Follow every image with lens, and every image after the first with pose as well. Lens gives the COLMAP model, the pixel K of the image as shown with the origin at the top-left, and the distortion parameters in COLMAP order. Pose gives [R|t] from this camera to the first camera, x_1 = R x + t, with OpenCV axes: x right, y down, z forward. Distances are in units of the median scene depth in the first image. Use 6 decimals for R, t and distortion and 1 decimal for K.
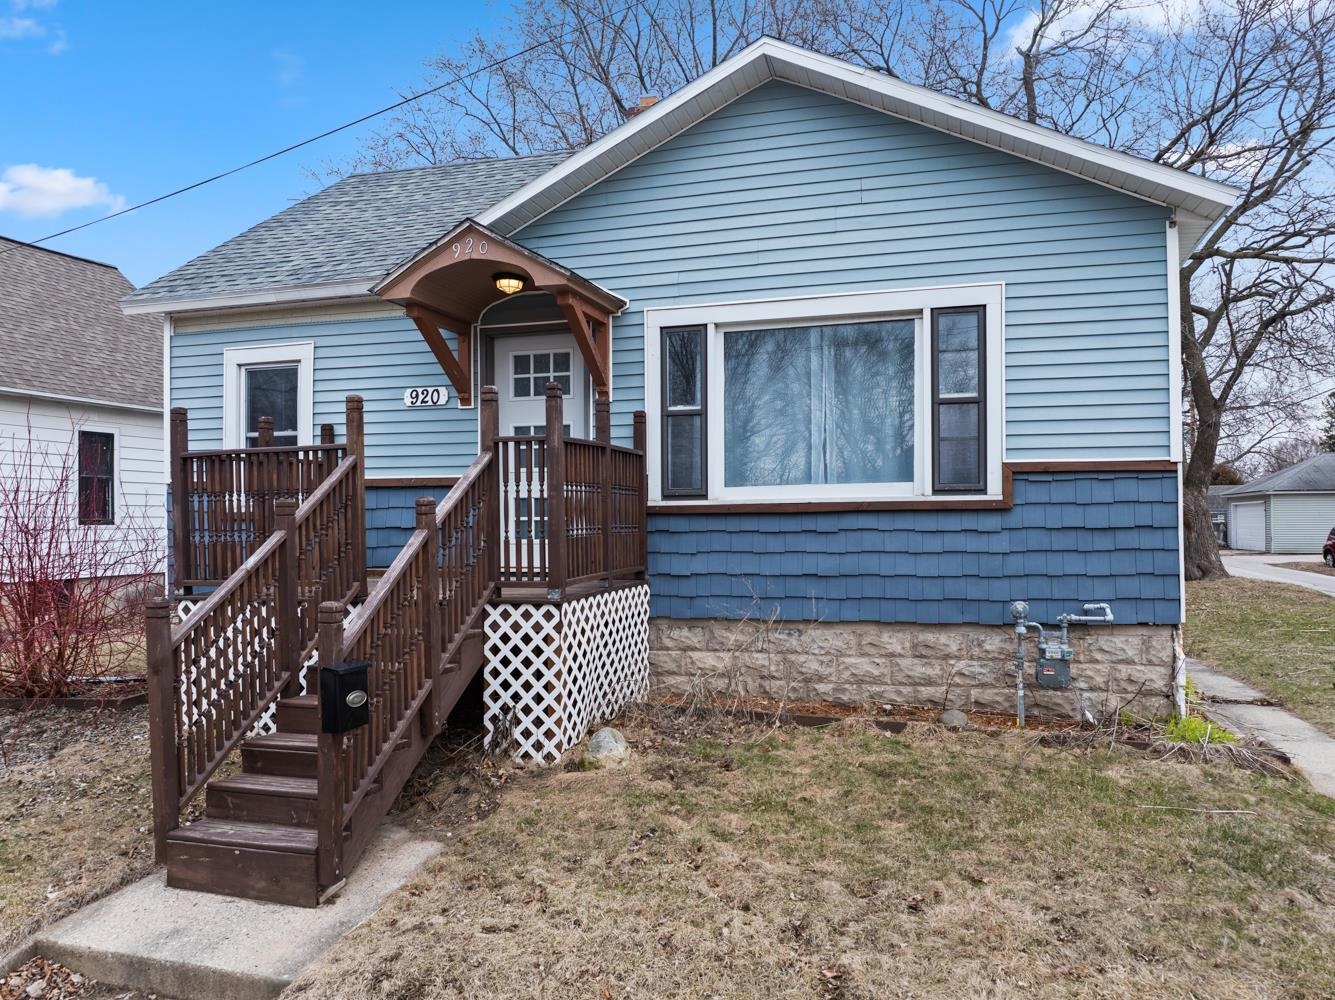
lens RADIAL K [[945.1, 0, 667.0], [0, 945.1, 535.5], [0, 0, 1]] dist [-0.052261, 0.028650]
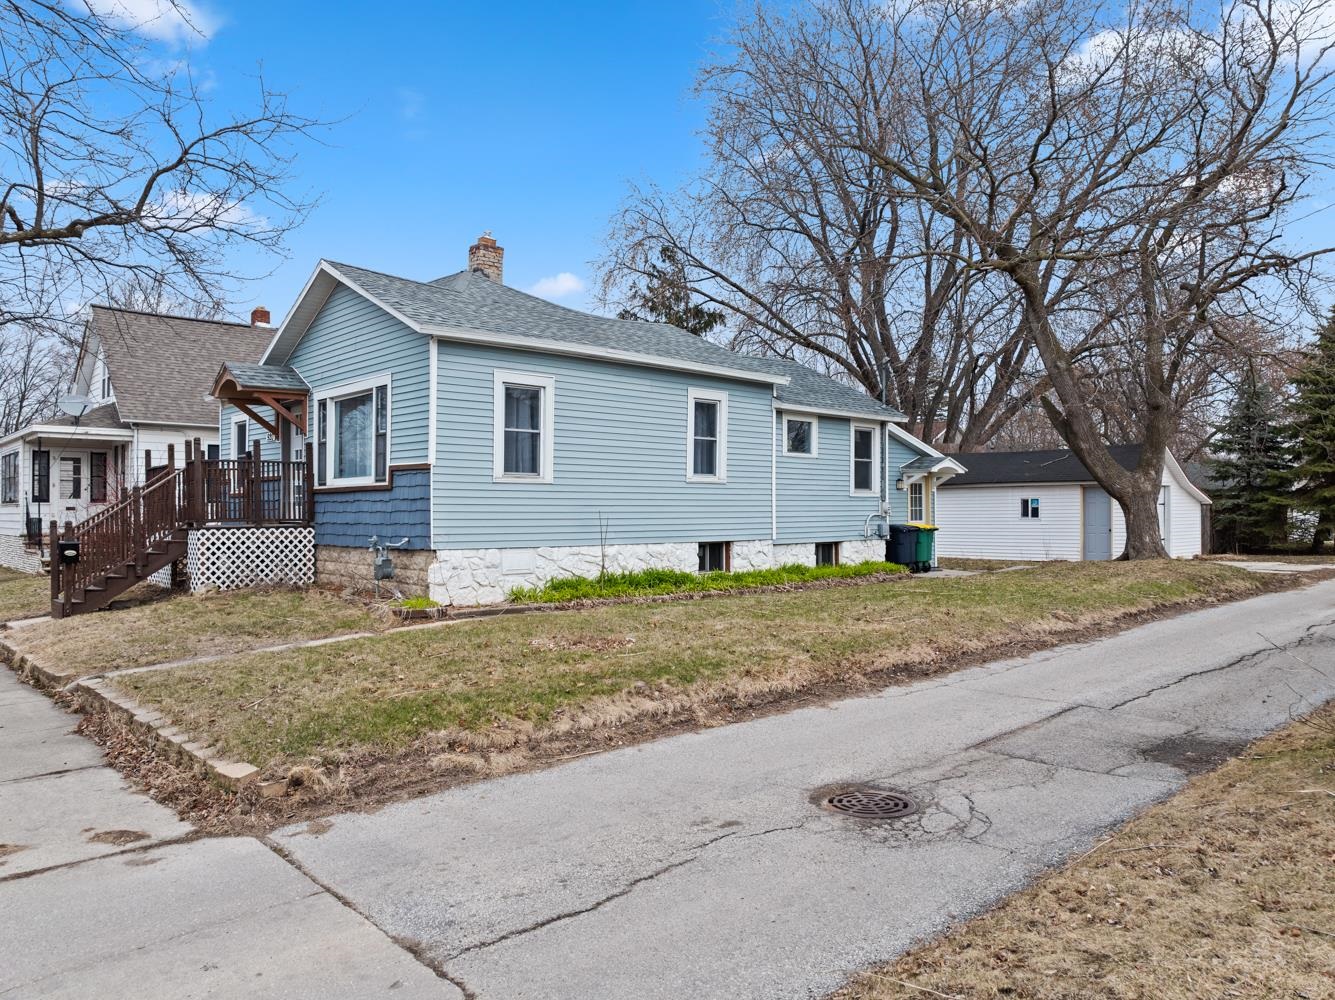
lens RADIAL K [[933.4, 0, 669.3], [0, 933.4, 514.9], [0, 0, 1]] dist [-0.038618, 0.003590]
pose [[0.861187, 0.009141, -0.508205, 1.926967], [-0.014347, 0.999877, -0.006327, 0.029632], [0.508085, 0.012740, 0.861213, -0.379887]]
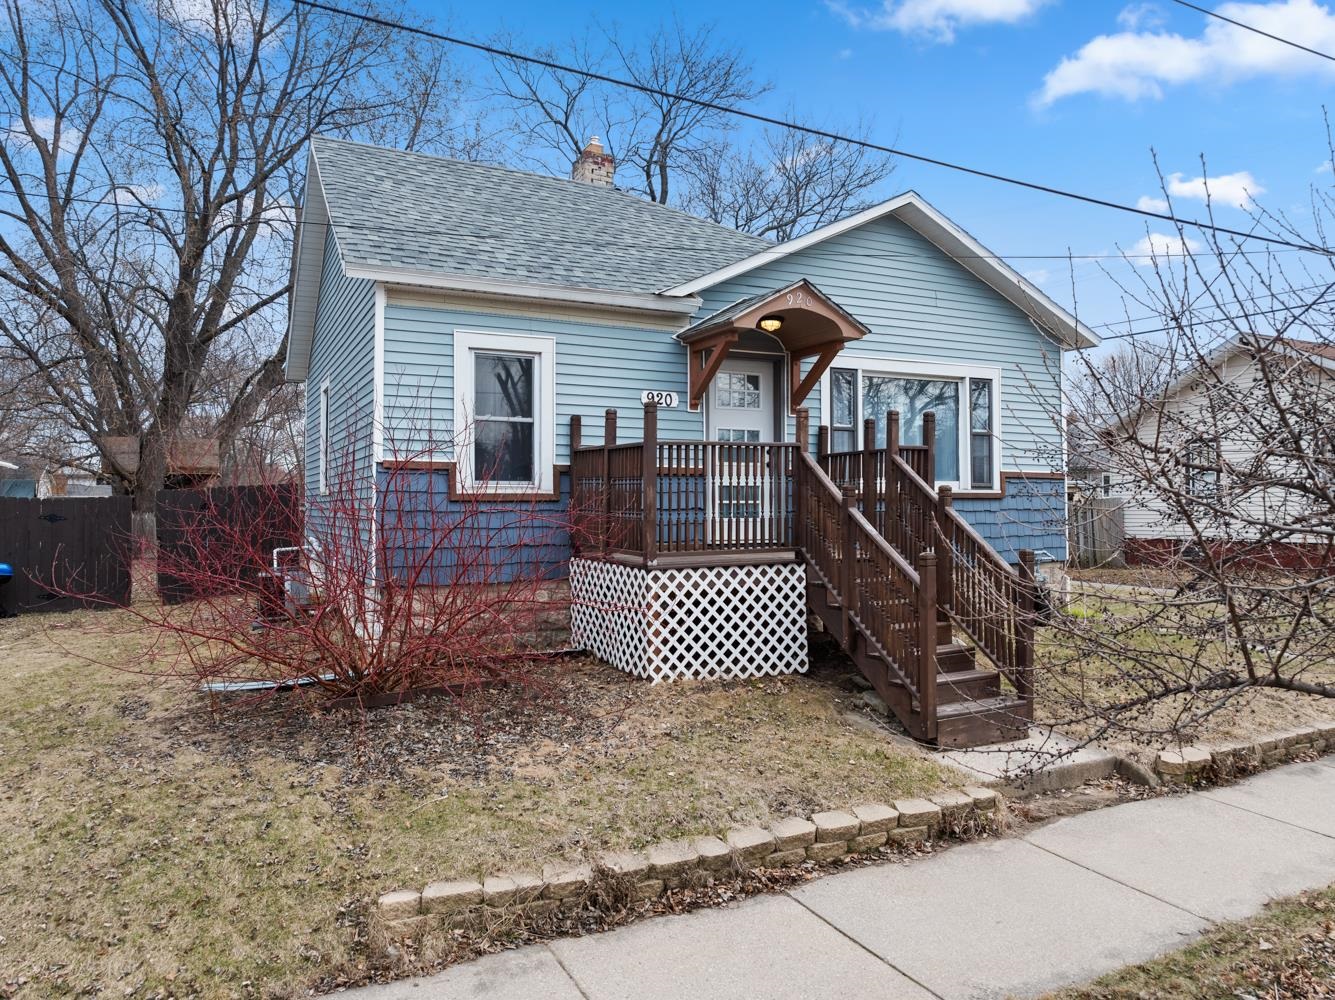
lens RADIAL K [[933.4, 0, 669.3], [0, 933.4, 514.9], [0, 0, 1]] dist [-0.038618, 0.003590]
pose [[0.739463, -0.001821, 0.673194, -1.314498], [0.009366, 0.999927, -0.007583, 0.010621], [-0.673132, 0.011913, 0.739427, 0.150082]]
